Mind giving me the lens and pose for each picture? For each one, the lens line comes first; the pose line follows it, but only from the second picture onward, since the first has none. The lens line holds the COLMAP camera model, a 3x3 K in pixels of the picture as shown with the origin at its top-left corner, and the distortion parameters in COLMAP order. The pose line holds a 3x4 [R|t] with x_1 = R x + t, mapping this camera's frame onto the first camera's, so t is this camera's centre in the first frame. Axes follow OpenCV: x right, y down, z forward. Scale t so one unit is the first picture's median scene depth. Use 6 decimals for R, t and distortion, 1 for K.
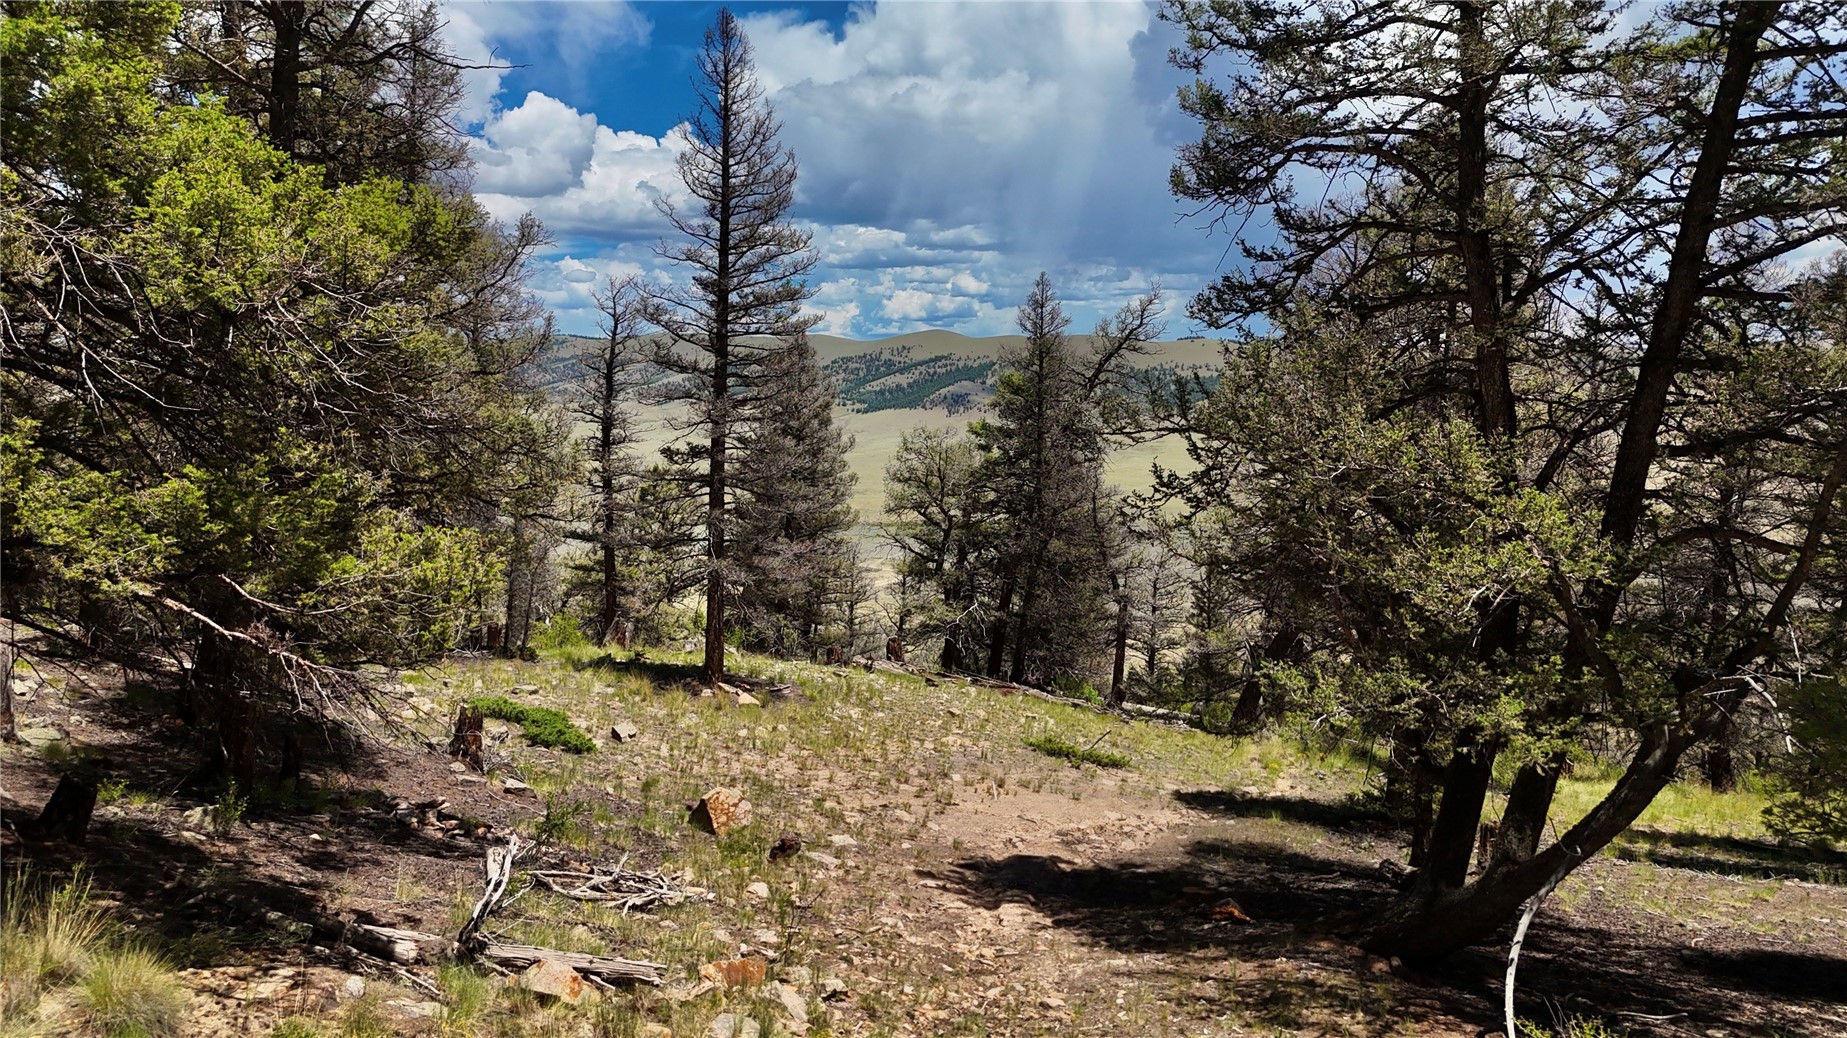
lens RADIAL K [[1355.3, 0, 918.9], [0, 1355.3, 518.1], [0, 0, 1]] dist [0.057469, -0.048008]
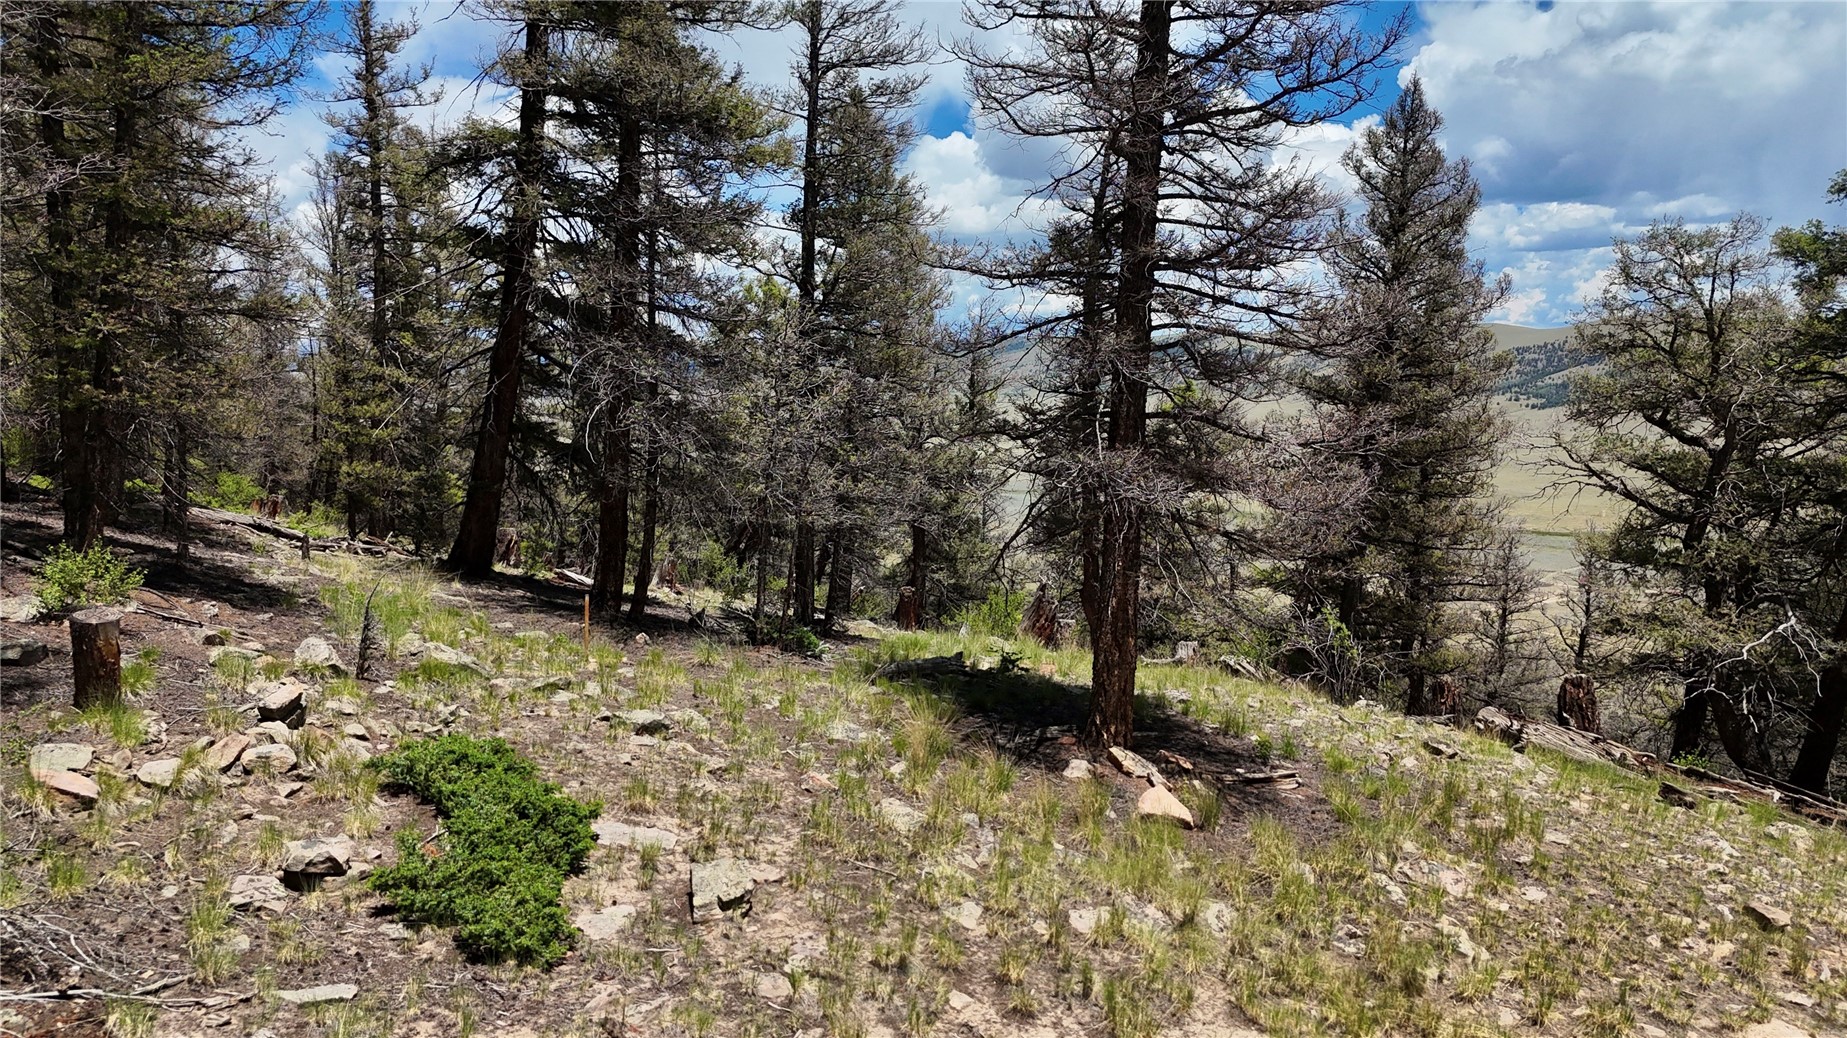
lens RADIAL K [[1355.3, 0, 925.2], [0, 1355.3, 519.1], [0, 0, 1]] dist [0.057469, -0.048008]
pose [[0.895169, 0.047007, -0.443242, -0.013388], [-0.045452, 0.998866, 0.014139, 0.039700], [0.443404, 0.007489, 0.896291, 0.502738]]
